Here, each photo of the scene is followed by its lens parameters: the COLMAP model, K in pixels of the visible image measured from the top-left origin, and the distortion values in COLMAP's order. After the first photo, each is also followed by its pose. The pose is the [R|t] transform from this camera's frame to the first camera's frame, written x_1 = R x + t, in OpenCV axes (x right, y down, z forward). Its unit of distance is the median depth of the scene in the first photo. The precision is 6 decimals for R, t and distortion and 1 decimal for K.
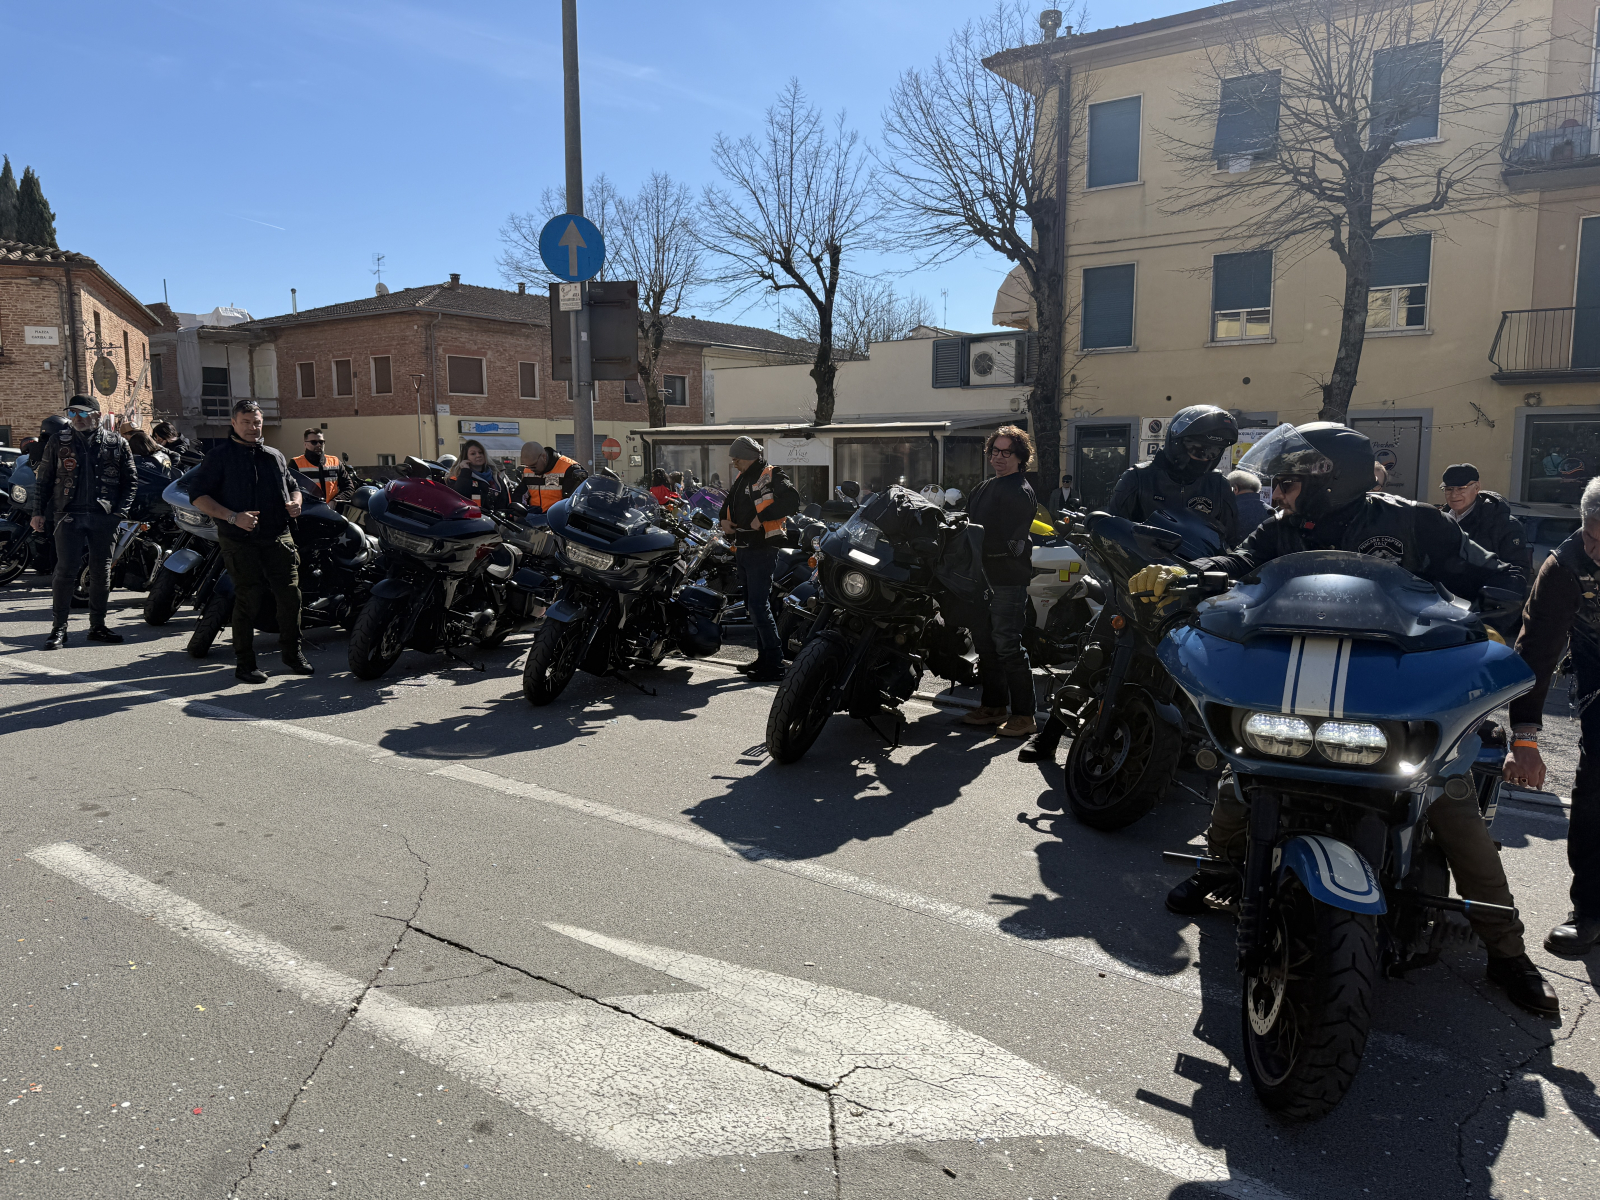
lens RADIAL K [[1106.7, 0, 791.9], [0, 1106.7, 596.4], [0, 0, 1]] dist [0.033309, -0.059008]
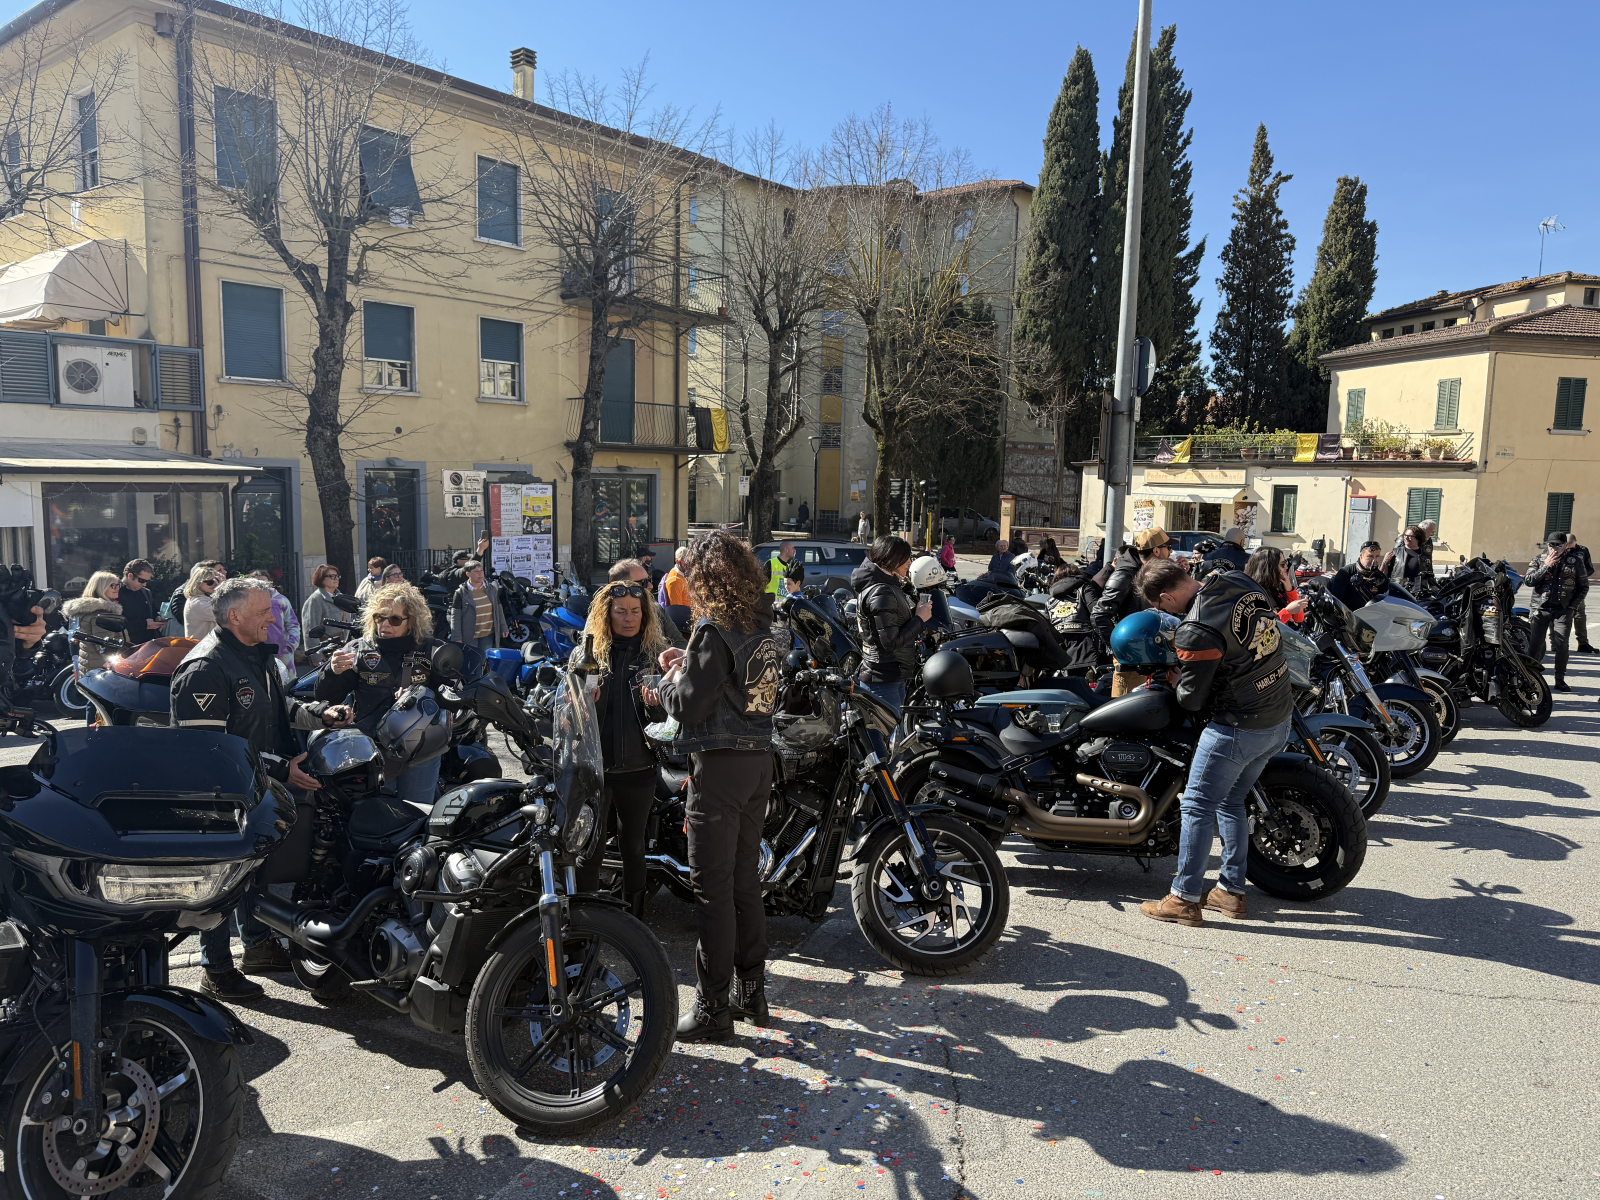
lens RADIAL K [[1106.7, 0, 791.9], [0, 1106.7, 596.4], [0, 0, 1]] dist [0.033309, -0.059008]
pose [[0.094367, -0.089839, 0.991476, -0.589809], [0.114612, 0.990278, 0.078822, -0.081114], [-0.988918, 0.106197, 0.103746, 0.549764]]
